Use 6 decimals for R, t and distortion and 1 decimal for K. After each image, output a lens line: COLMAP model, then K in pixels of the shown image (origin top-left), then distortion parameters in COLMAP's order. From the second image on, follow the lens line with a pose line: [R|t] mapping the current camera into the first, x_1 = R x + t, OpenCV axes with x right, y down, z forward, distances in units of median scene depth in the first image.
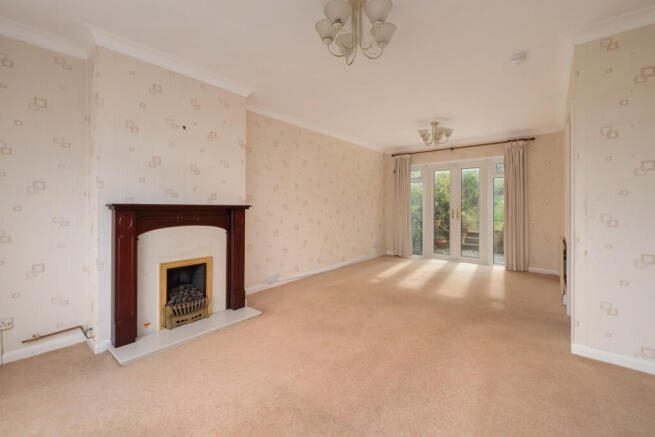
lens RADIAL K [[266.5, 0, 333.8], [0, 266.5, 206.5], [0, 0, 1]] dist [-0.002240, -0.000032]
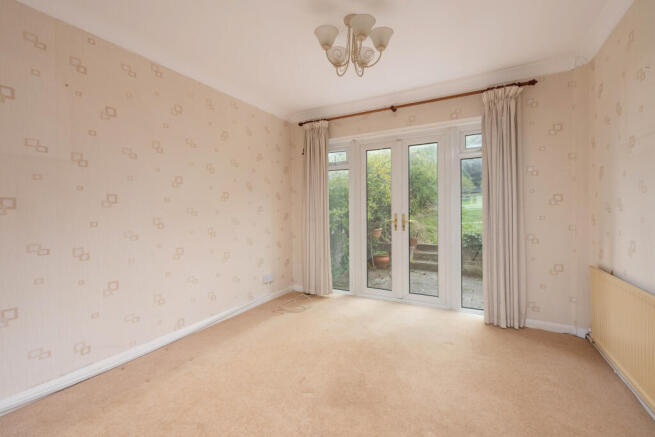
lens RADIAL K [[302.2, 0, 331.0], [0, 302.2, 215.5], [0, 0, 1]] dist [0.017857, 0.000105]
pose [[0.980345, -0.014647, 0.196748, 0.208706], [0.011488, 0.999786, 0.017184, 0.000244], [-0.196958, -0.014586, 0.980303, 0.443522]]
